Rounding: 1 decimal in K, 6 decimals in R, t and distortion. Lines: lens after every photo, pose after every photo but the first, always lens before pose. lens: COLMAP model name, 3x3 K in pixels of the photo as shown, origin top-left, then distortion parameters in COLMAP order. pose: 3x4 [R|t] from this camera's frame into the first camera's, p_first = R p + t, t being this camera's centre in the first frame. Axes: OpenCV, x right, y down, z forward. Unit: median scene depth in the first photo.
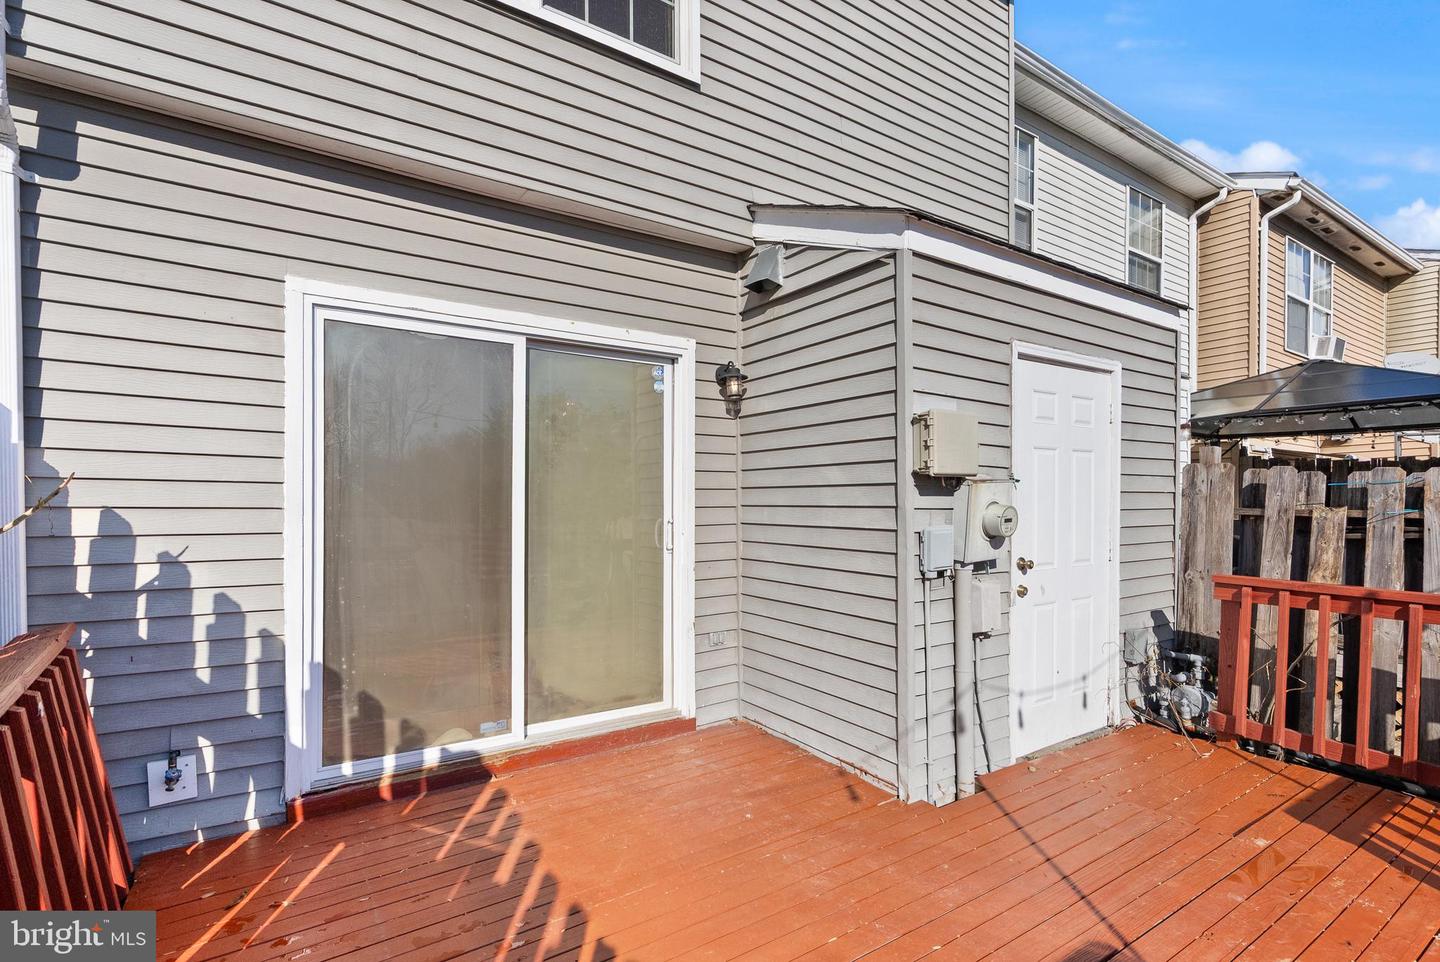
lens RADIAL K [[675.9, 0, 716.0], [0, 675.9, 501.5], [0, 0, 1]] dist [-0.001789, -0.000692]
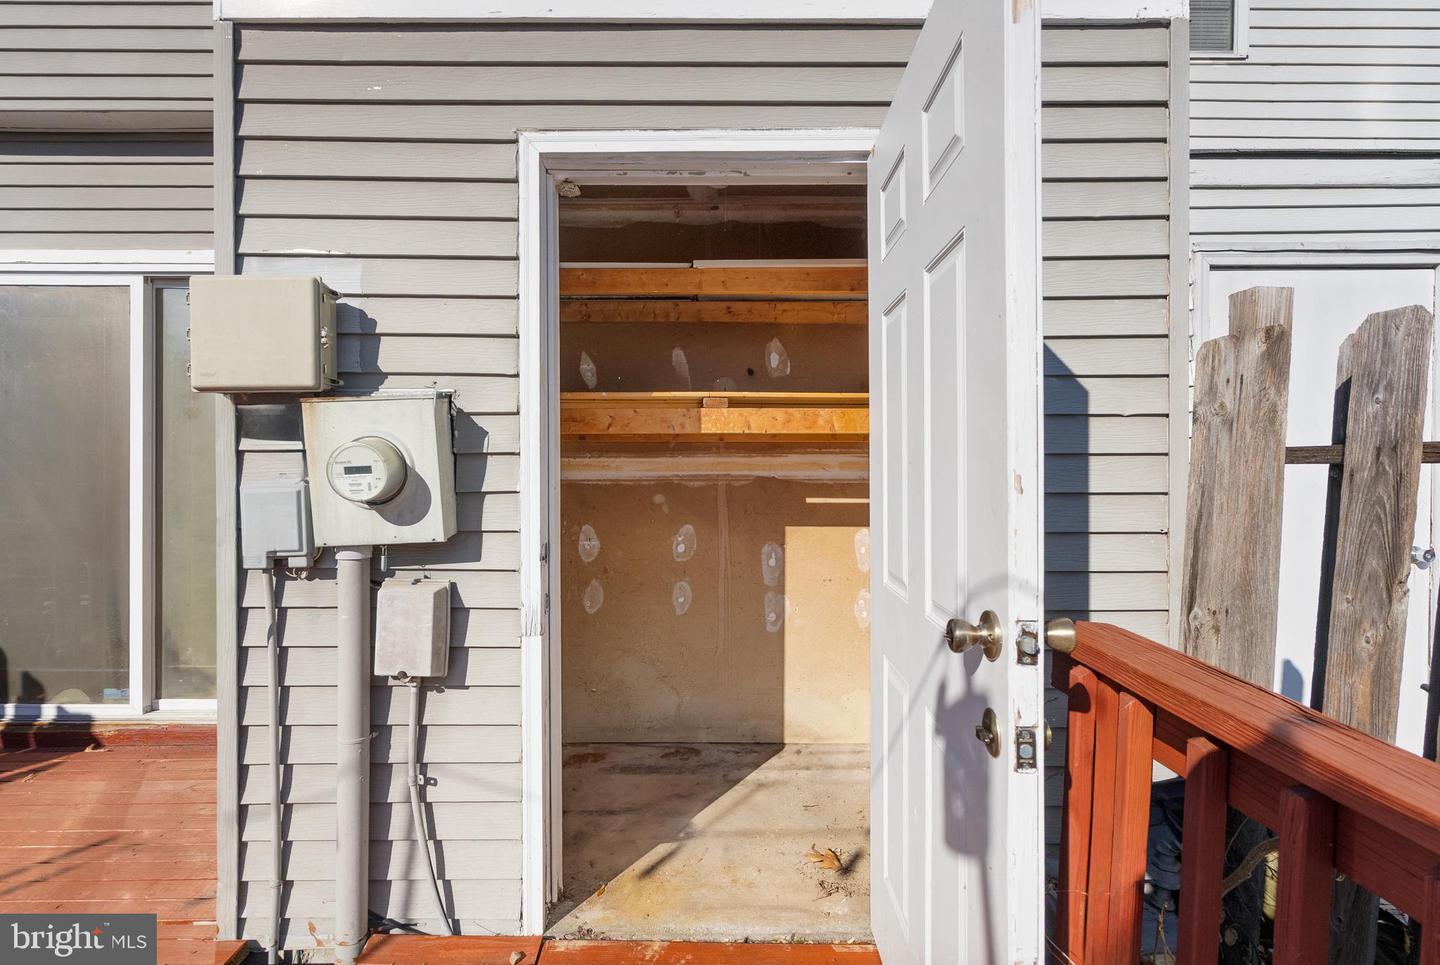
lens RADIAL K [[683.0, 0, 719.5], [0, 683.0, 473.9], [0, 0, 1]] dist [-0.000653, -0.000105]
pose [[0.838338, -0.003603, -0.545138, 1.020683], [0.002363, 0.999993, -0.002974, 0.035501], [0.545145, 0.001205, 0.838341, 0.751595]]
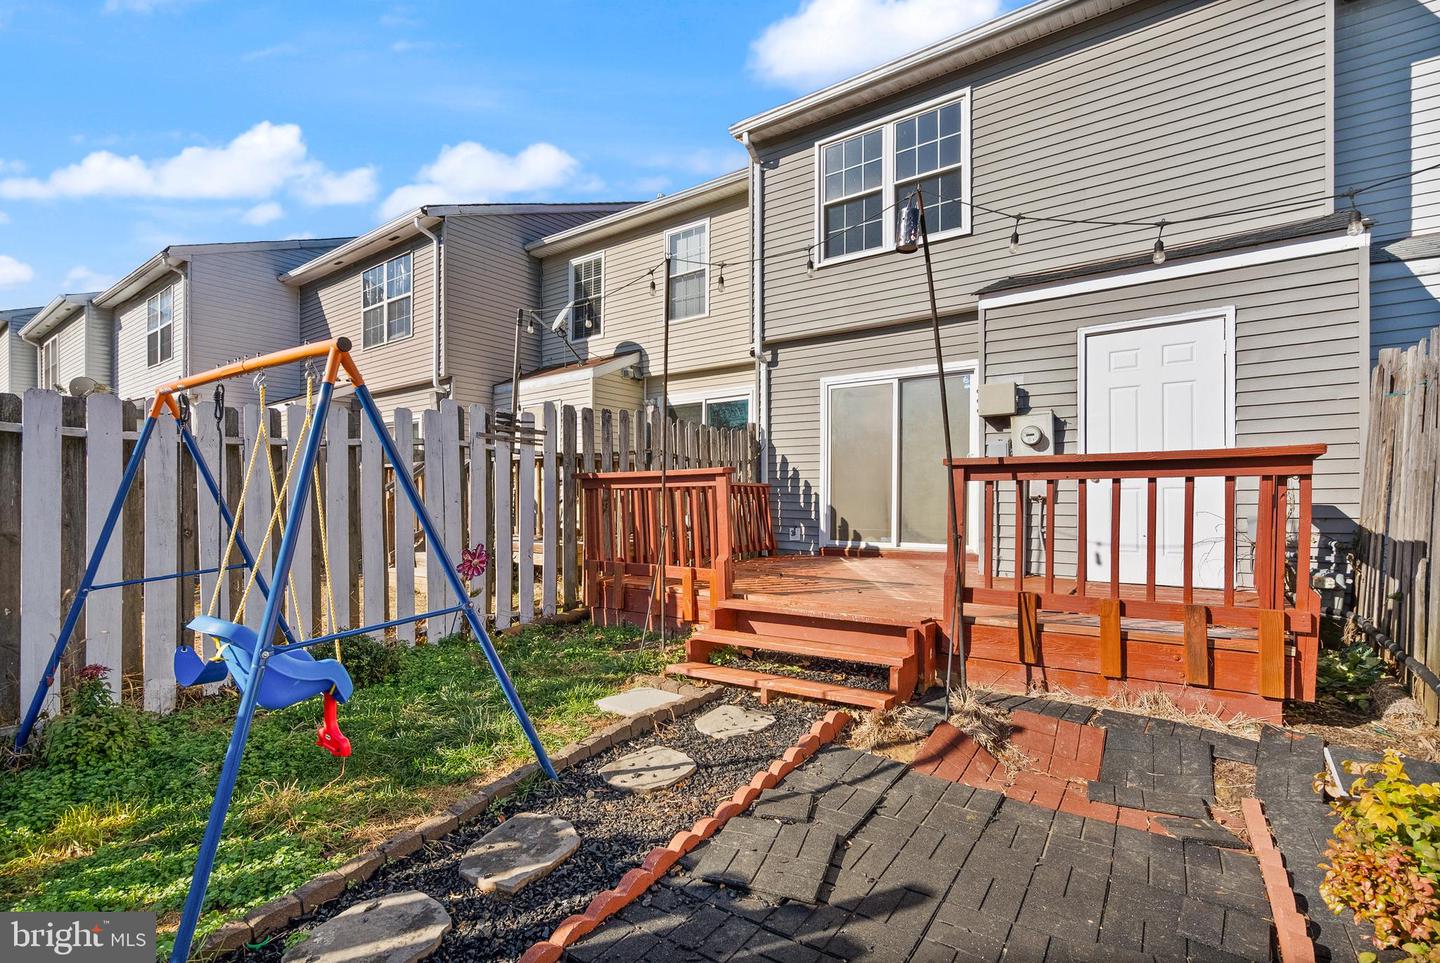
lens RADIAL K [[675.9, 0, 716.0], [0, 675.9, 502.0], [0, 0, 1]] dist [-0.001789, -0.000692]
pose [[0.351725, -0.005355, -0.936088, 2.008880], [-0.002767, 0.999973, -0.006761, 0.245223], [0.936099, 0.004968, 0.351701, -0.513055]]
